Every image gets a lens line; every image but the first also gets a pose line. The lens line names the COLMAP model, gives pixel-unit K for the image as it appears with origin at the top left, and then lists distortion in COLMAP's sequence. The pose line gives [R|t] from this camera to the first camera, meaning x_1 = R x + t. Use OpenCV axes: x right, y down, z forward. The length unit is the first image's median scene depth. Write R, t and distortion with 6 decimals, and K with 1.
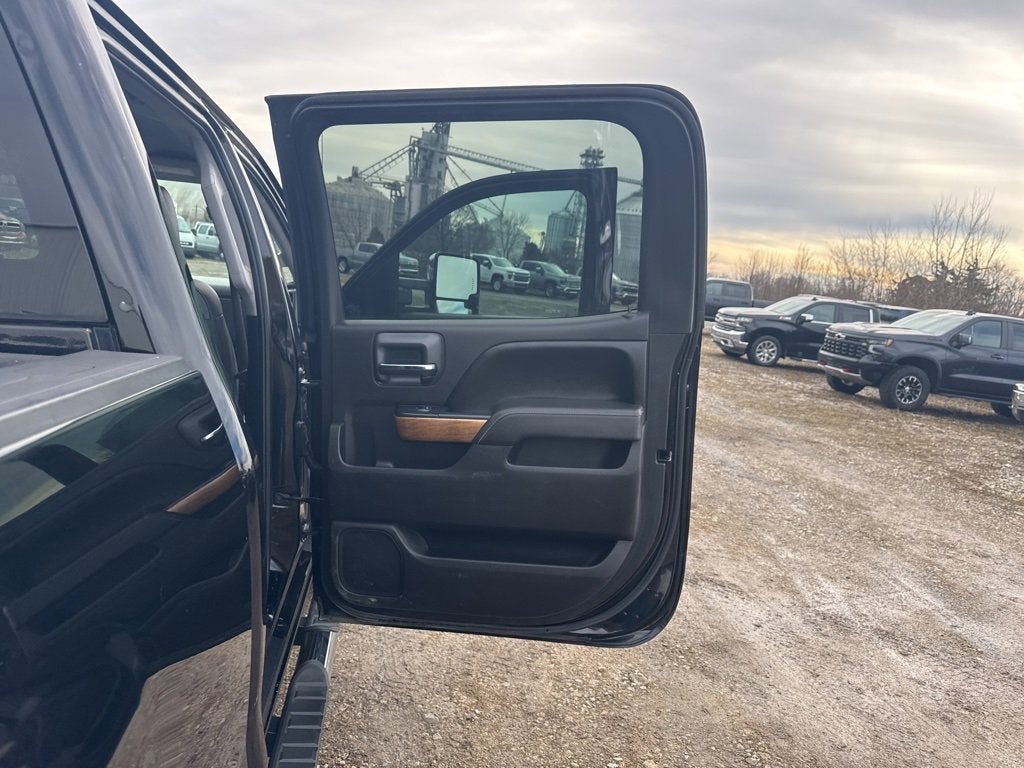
lens RADIAL K [[724.6, 0, 513.5], [0, 724.6, 377.8], [0, 0, 1]] dist [0.028218, -0.034574]
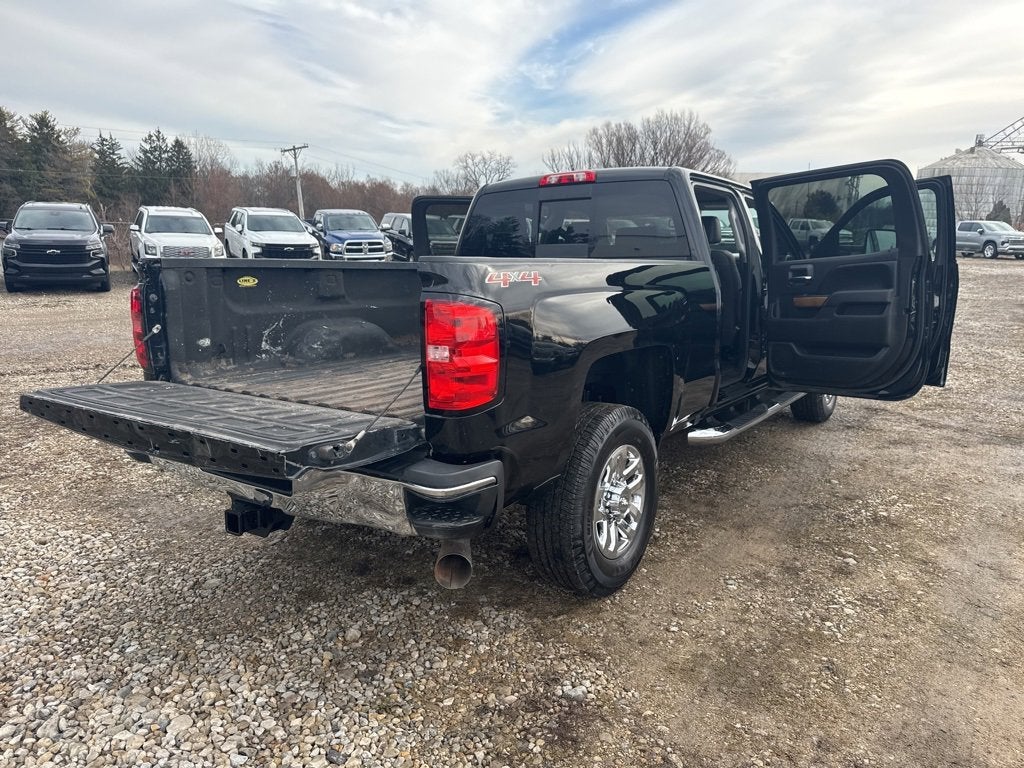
lens RADIAL K [[724.6, 0, 517.8], [0, 724.6, 373.7], [0, 0, 1]] dist [0.028218, -0.034574]
pose [[0.717773, 0.044588, -0.694848, 0.901610], [-0.041732, 0.998908, 0.020991, 0.297237], [0.695025, 0.013930, 0.718850, -1.453769]]
